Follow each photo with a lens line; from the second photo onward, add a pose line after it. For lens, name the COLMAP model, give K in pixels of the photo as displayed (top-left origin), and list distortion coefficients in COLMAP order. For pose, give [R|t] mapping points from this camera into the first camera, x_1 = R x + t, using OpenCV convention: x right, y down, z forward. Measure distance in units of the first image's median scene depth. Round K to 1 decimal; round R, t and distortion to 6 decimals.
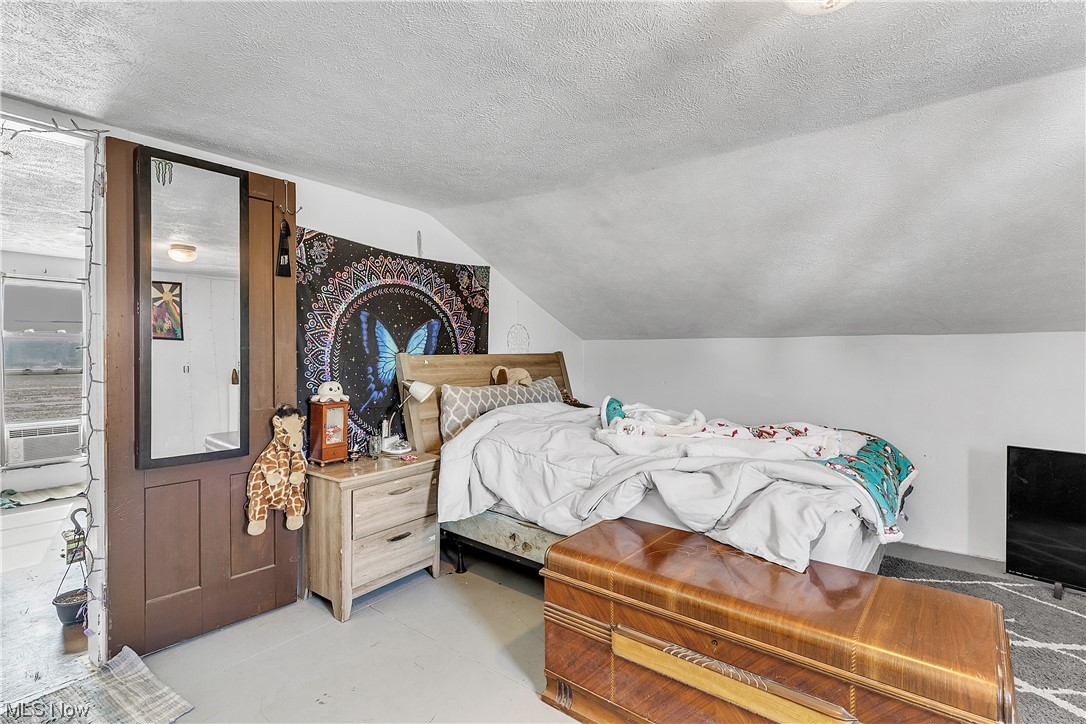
lens RADIAL K [[530.5, 0, 541.2], [0, 530.5, 356.7], [0, 0, 1]] dist [0.000117, -0.000378]
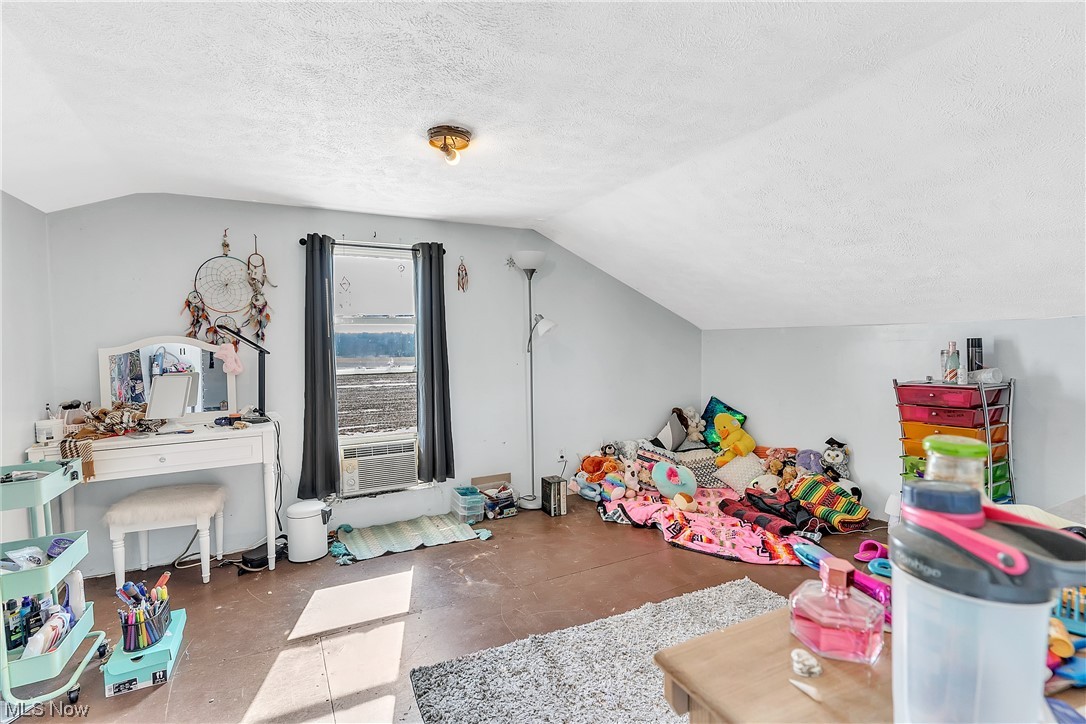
lens RADIAL K [[530.5, 0, 546.0], [0, 530.5, 363.1], [0, 0, 1]] dist [0.000117, -0.000378]
pose [[0.906371, -0.004064, -0.422463, -0.419450], [0.014055, 0.999690, 0.020539, 0.006043], [0.422249, -0.024554, 0.906148, 0.437577]]
